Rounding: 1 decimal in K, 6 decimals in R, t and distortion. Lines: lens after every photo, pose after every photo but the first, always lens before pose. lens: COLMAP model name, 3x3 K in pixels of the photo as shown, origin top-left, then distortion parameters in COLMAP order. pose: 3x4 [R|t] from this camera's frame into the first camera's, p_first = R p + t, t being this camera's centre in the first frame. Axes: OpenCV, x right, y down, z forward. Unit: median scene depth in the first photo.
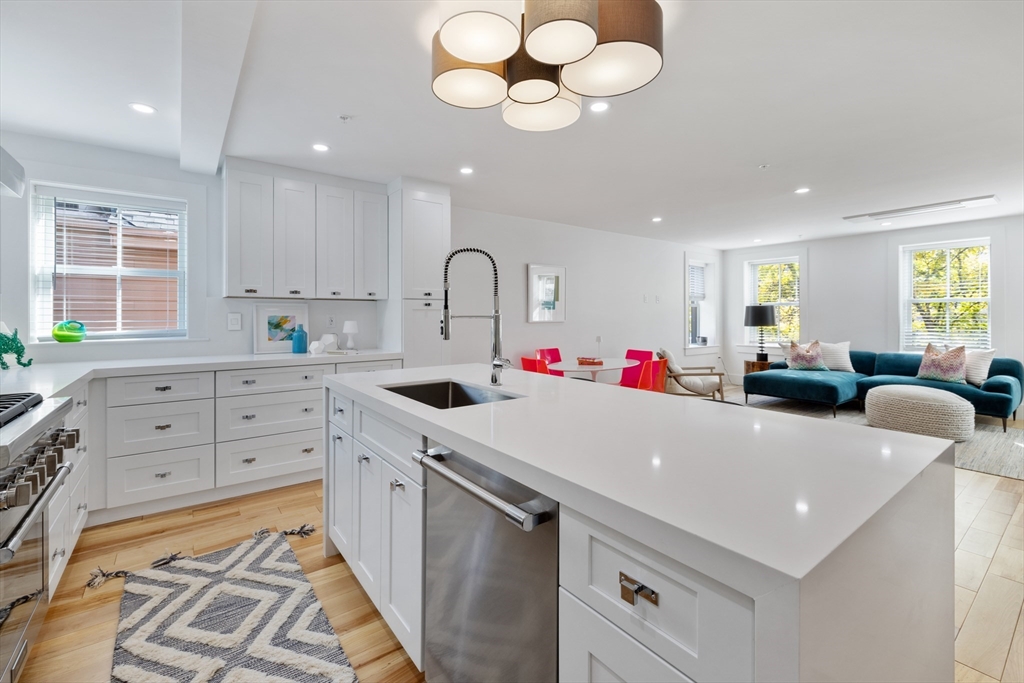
lens RADIAL K [[439.8, 0, 514.6], [0, 439.8, 314.5], [0, 0, 1]] dist [0.008159, 0.000697]
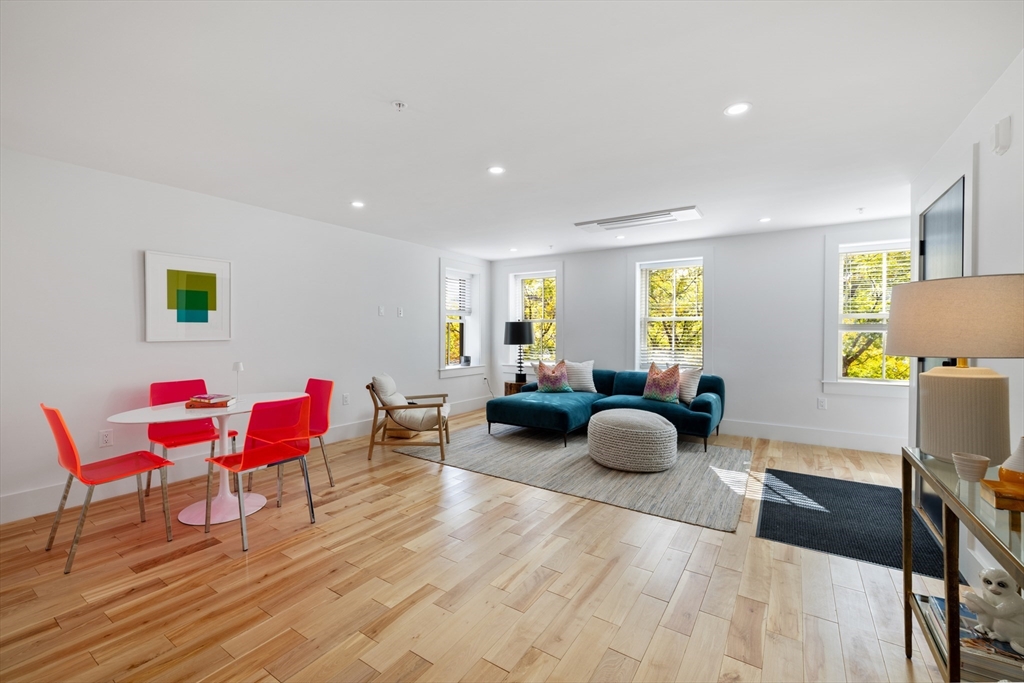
lens RADIAL K [[439.8, 0, 509.3], [0, 439.8, 337.2], [0, 0, 1]] dist [0.008159, 0.000697]
pose [[0.938390, 0.001210, 0.345576, 0.271237], [-0.005795, 0.999908, 0.012236, 0.000702], [-0.345530, -0.013484, 0.938311, 0.179330]]
